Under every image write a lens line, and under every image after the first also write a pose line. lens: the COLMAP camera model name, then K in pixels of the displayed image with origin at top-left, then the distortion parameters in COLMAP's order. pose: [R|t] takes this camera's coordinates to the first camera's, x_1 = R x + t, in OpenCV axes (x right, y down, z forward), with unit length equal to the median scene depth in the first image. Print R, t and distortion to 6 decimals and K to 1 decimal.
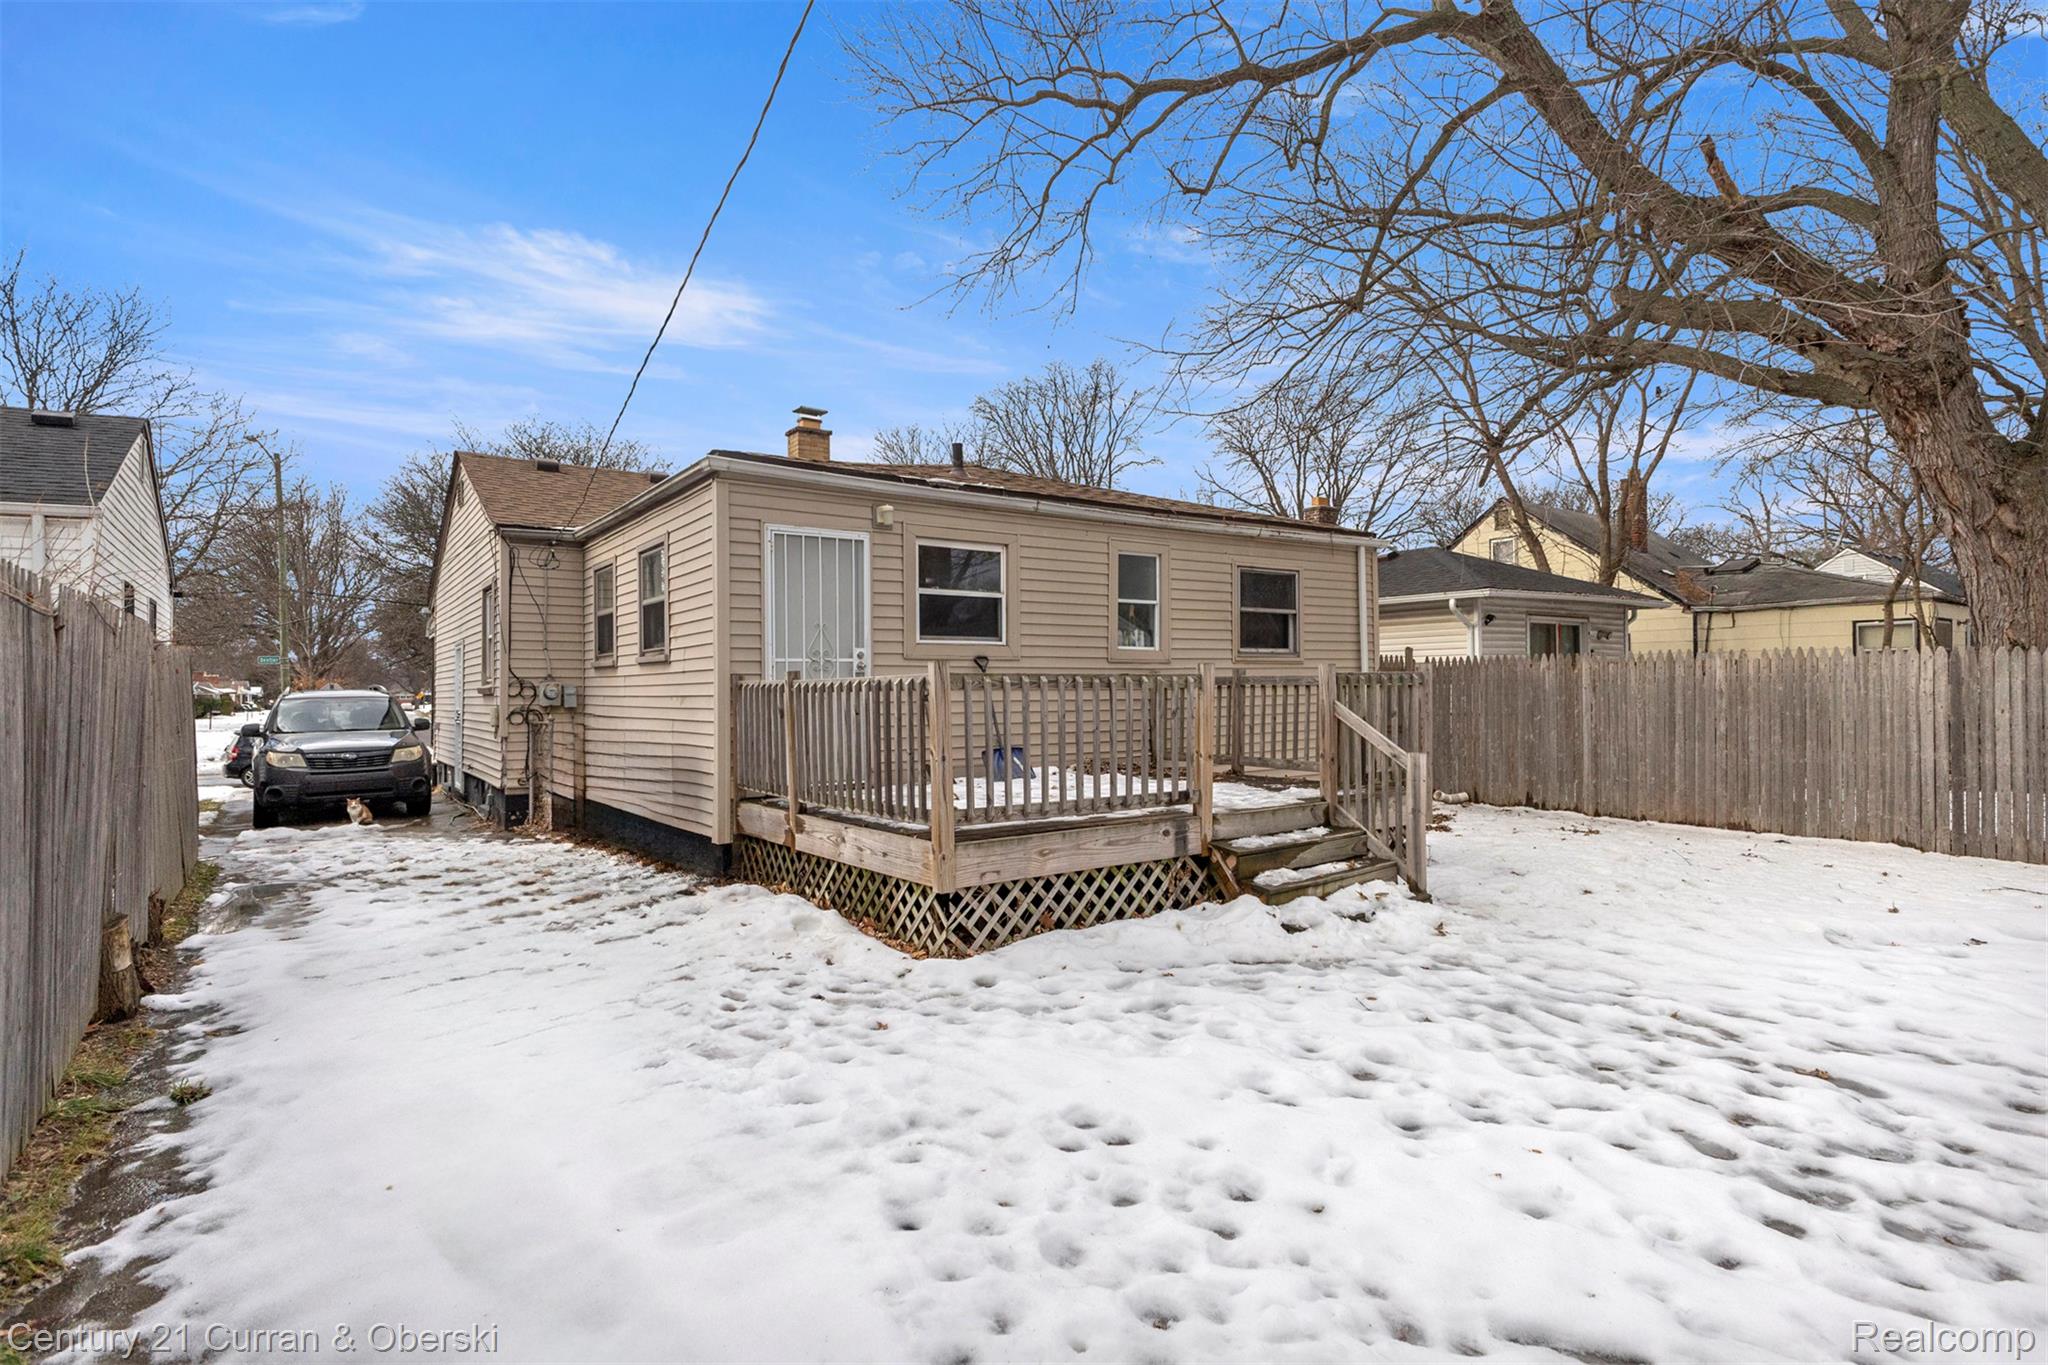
lens RADIAL K [[1076.0, 0, 1029.3], [0, 1076.0, 685.4], [0, 0, 1]] dist [-0.001160, 0.000028]
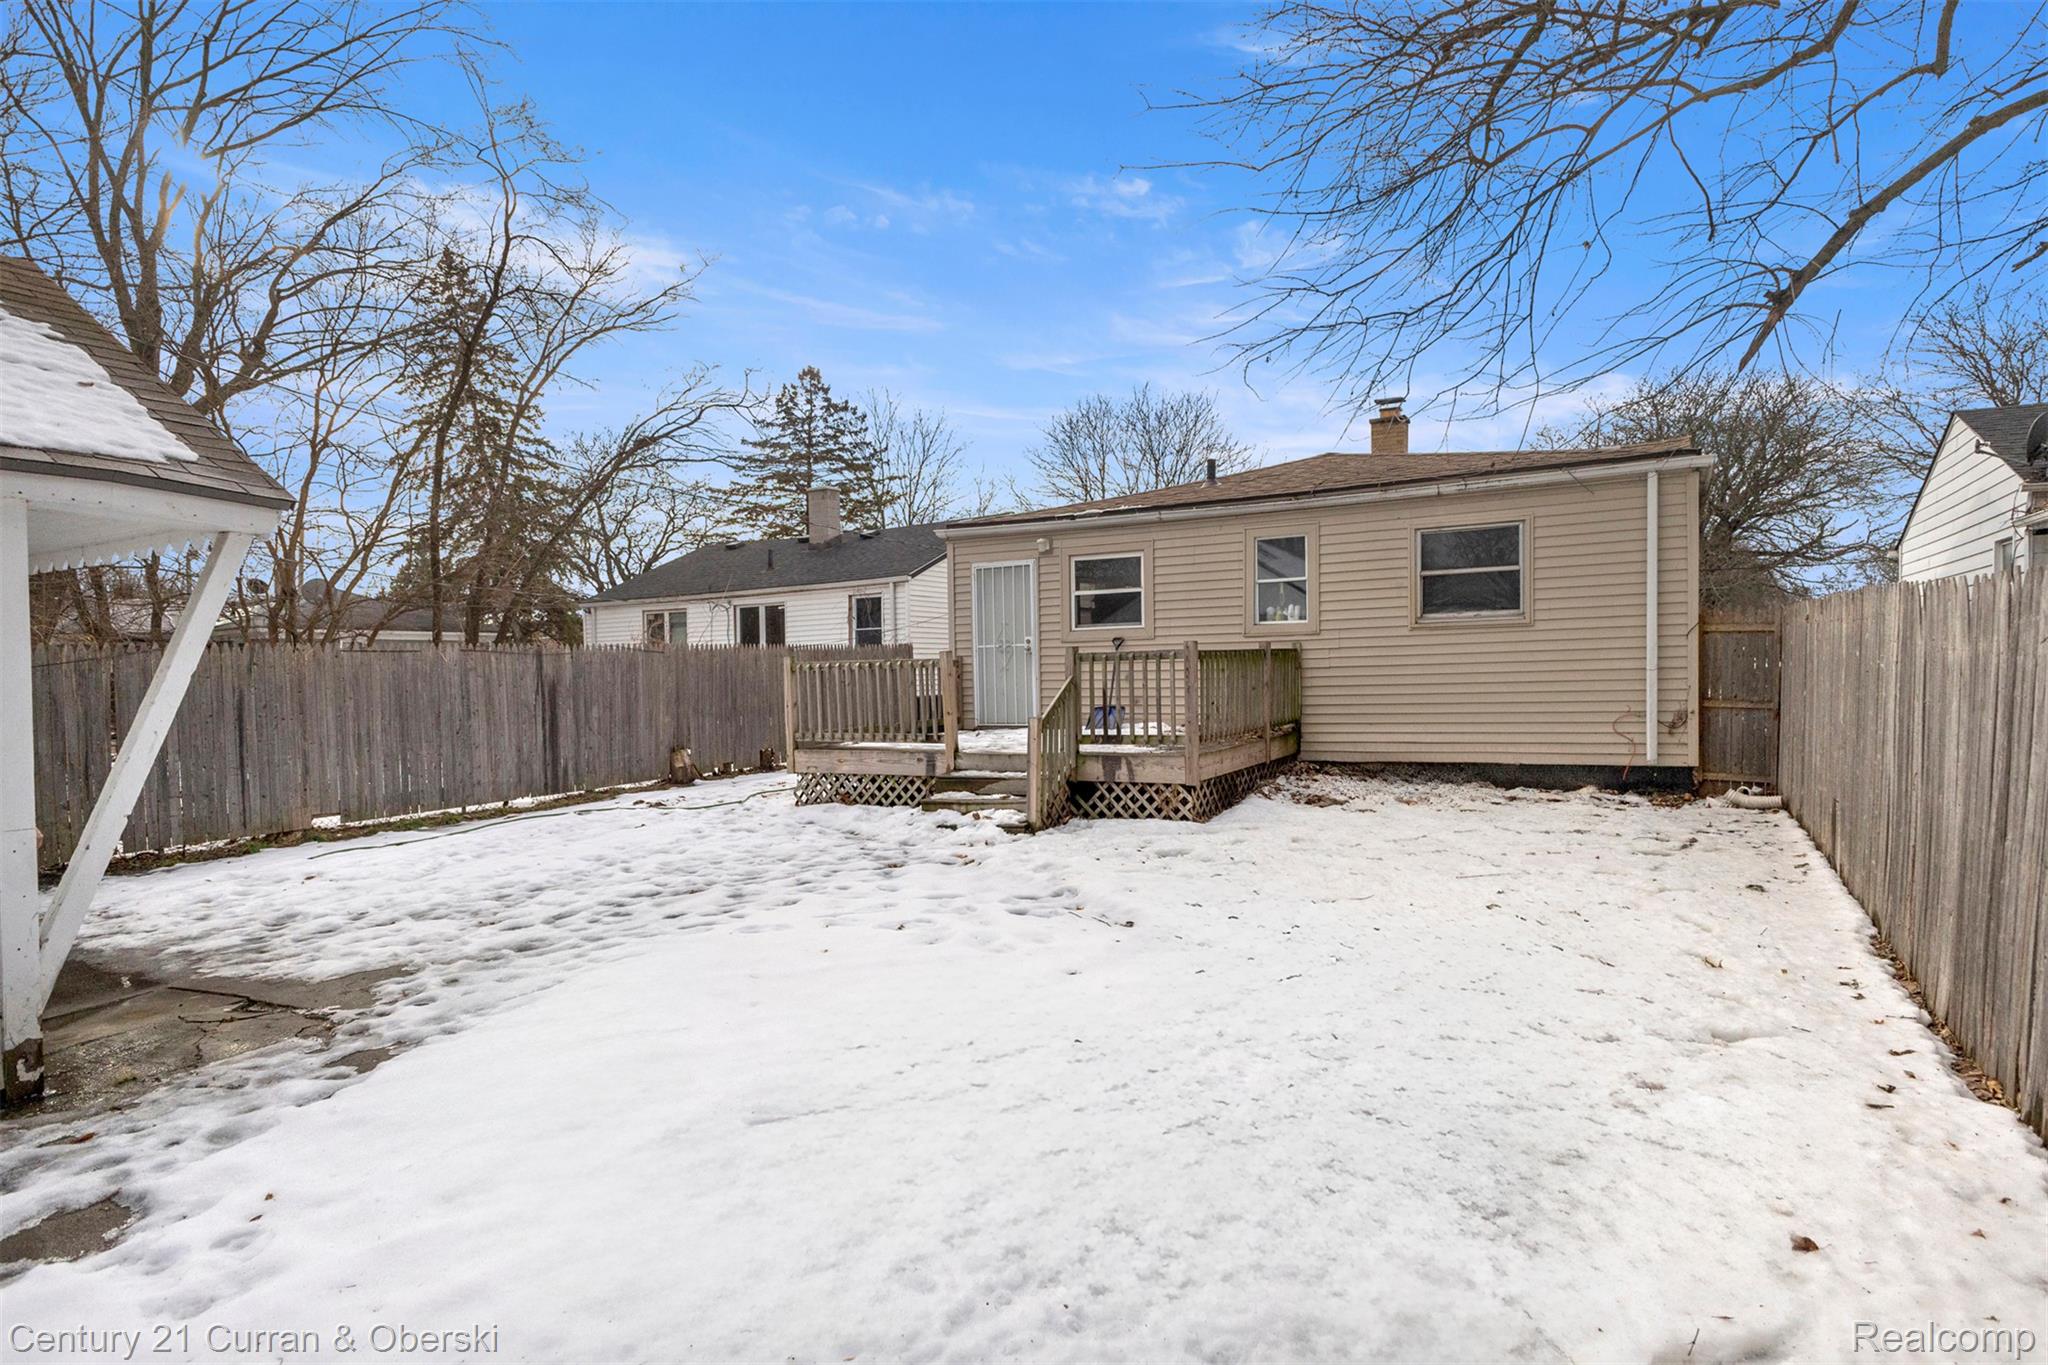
lens RADIAL K [[1076.0, 0, 1032.3], [0, 1076.0, 676.7], [0, 0, 1]] dist [-0.001160, 0.000028]
pose [[0.422950, 0.001968, -0.906151, 1.159461], [0.022044, 0.999679, 0.012460, 0.002036], [0.905885, -0.025245, 0.422771, 0.354515]]
